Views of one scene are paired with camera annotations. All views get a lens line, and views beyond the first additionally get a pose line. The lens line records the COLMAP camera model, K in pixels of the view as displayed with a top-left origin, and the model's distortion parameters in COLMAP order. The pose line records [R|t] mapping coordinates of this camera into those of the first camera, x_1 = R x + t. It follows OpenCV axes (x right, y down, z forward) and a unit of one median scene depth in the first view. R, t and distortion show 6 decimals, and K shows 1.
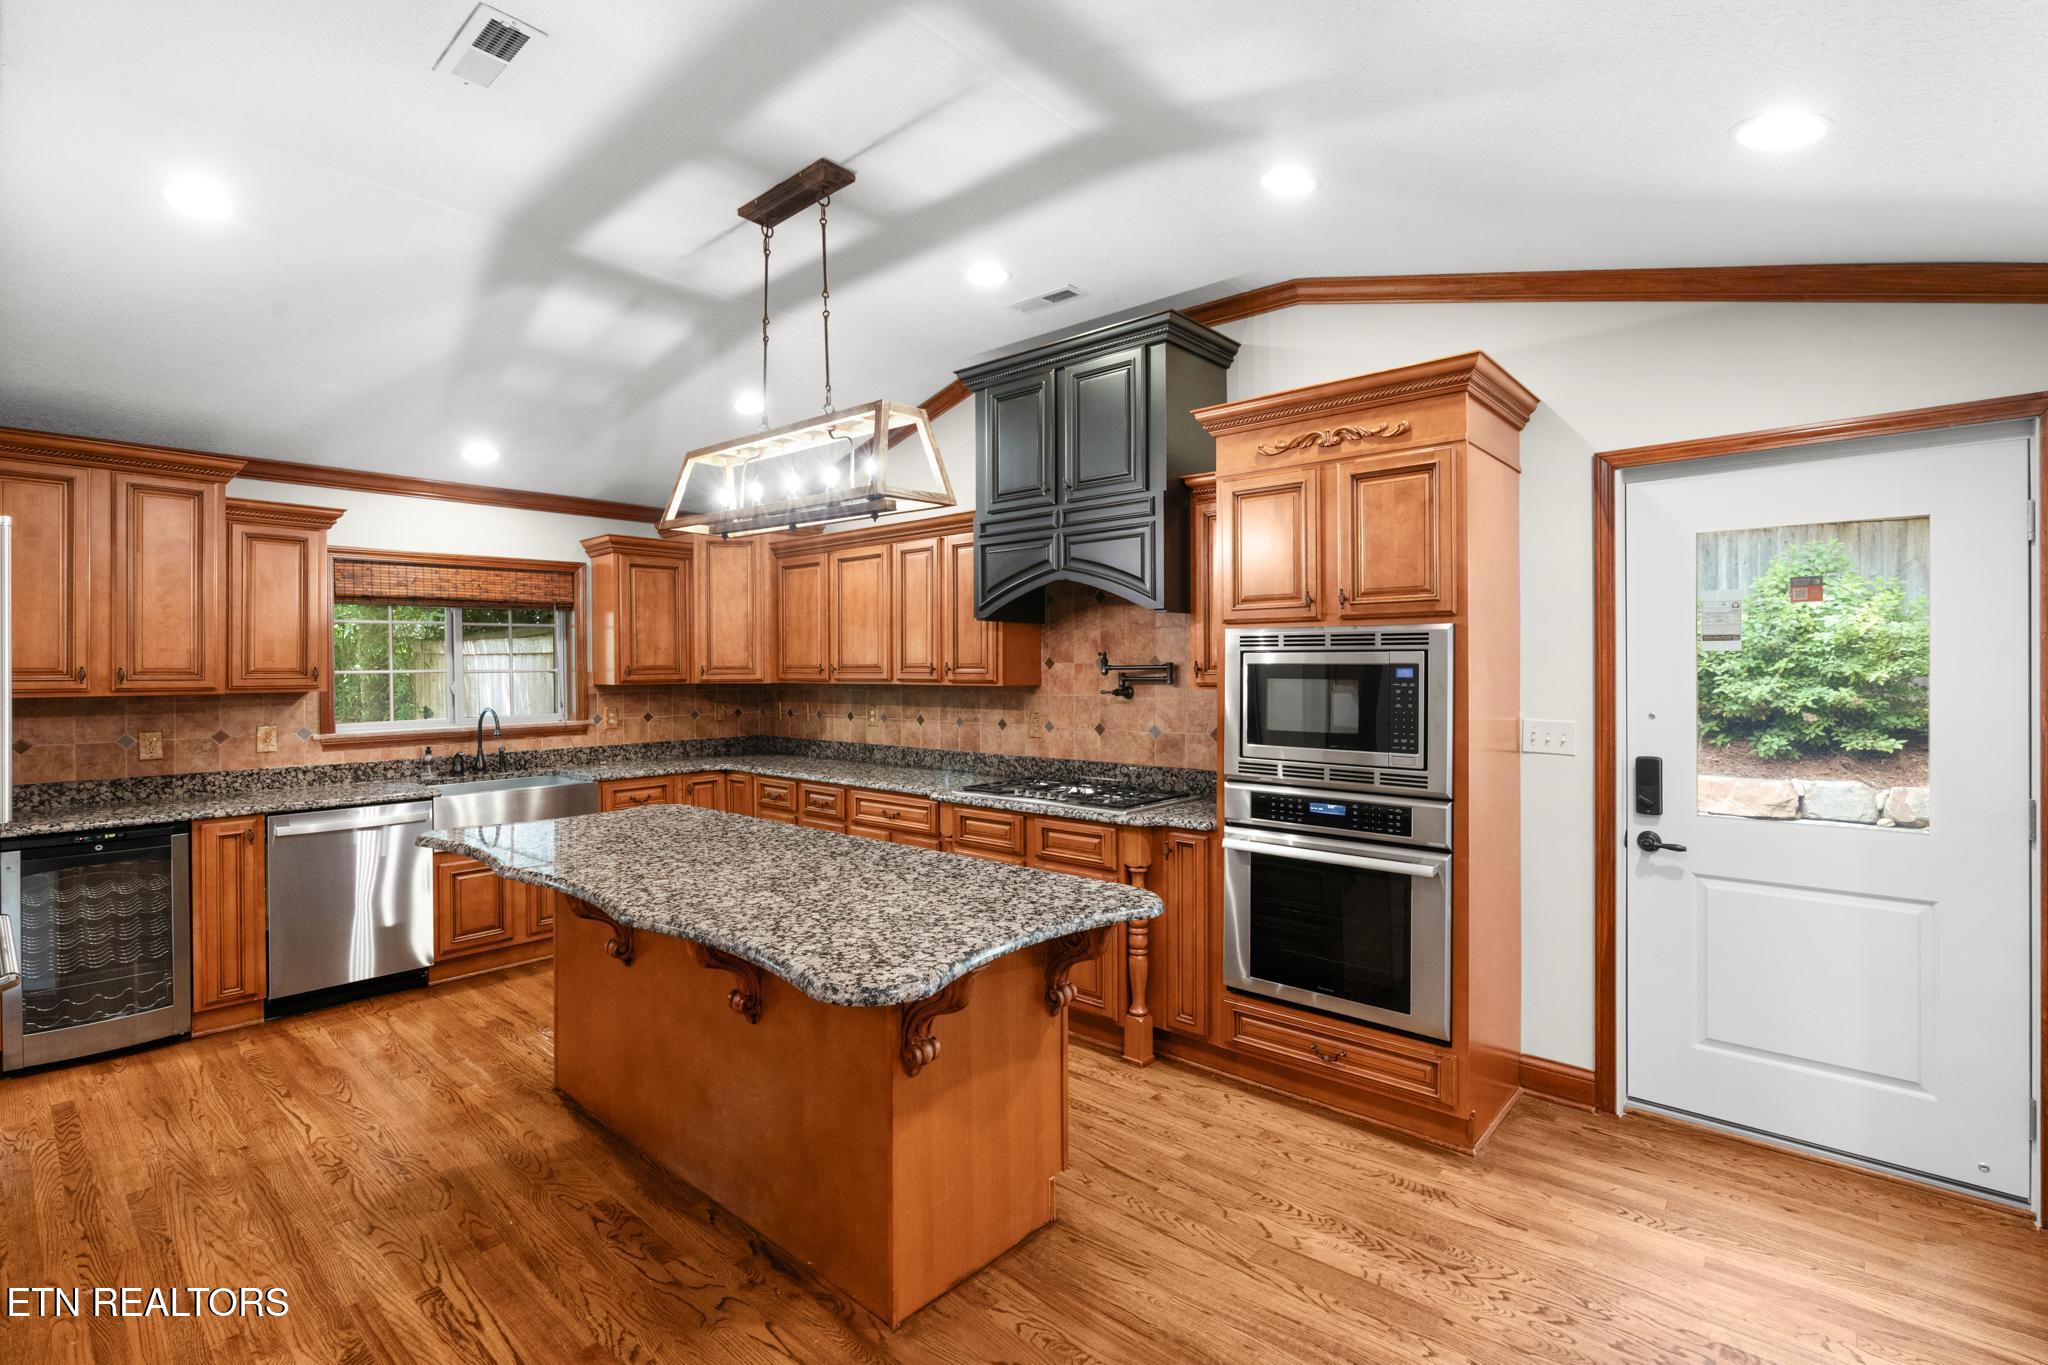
lens RADIAL K [[946.2, 0, 1032.9], [0, 946.2, 665.0], [0, 0, 1]] dist [-0.013937, 0.003951]
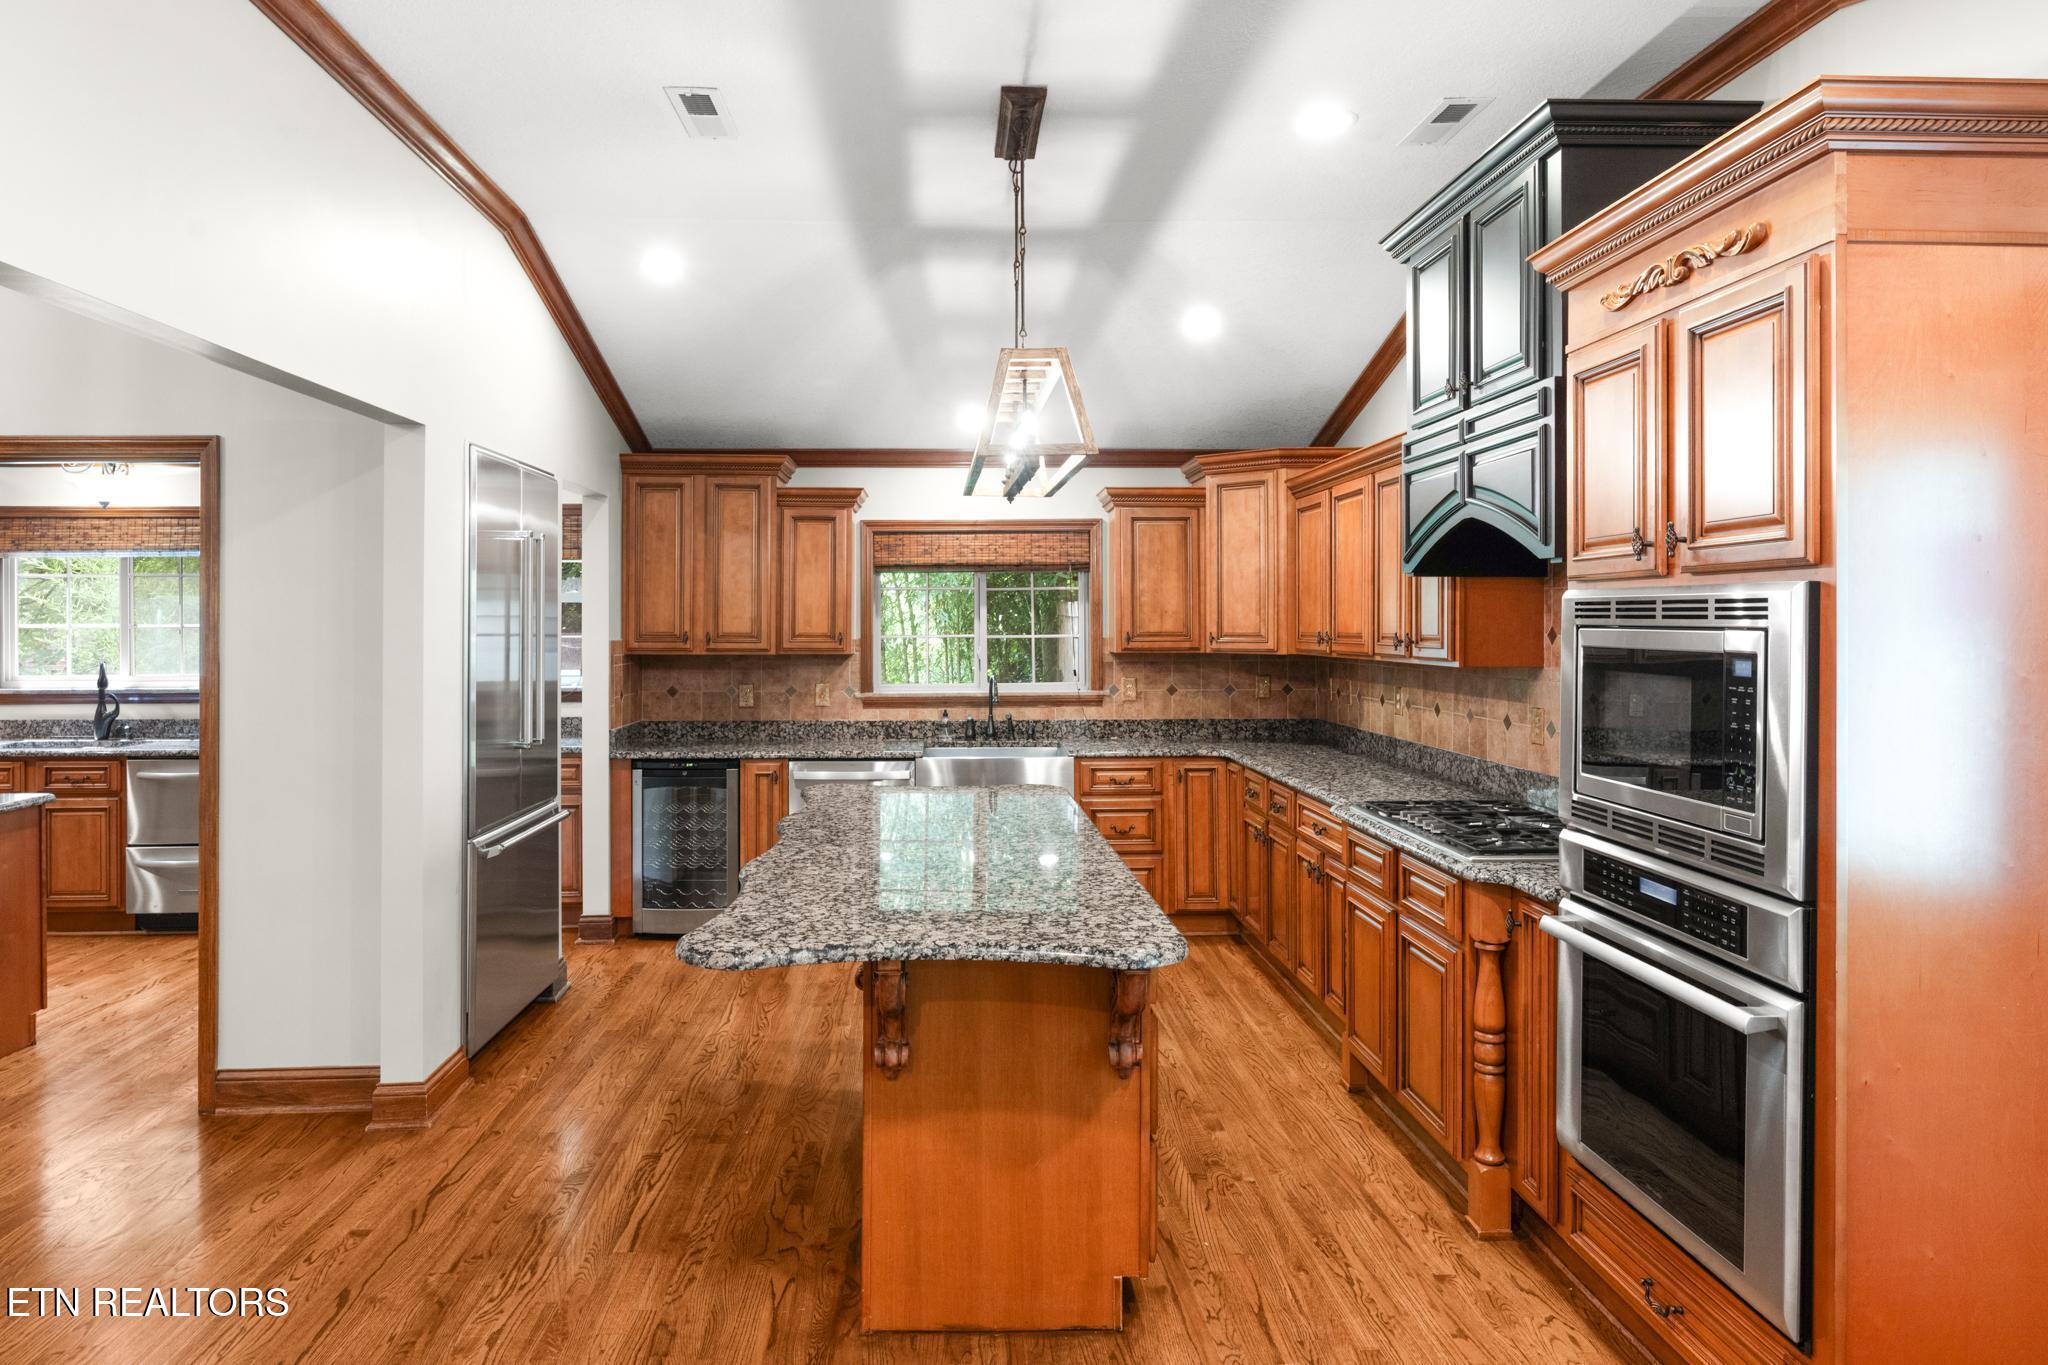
lens RADIAL K [[1253.3, 0, 974.2], [0, 1253.3, 616.7], [0, 0, 1]] dist [-0.009843, 0.003567]
pose [[0.682559, 0.000883, -0.730830, 0.492900], [-0.003287, 0.999993, -0.001862, -0.015570], [0.730823, 0.003673, 0.682557, 0.116700]]
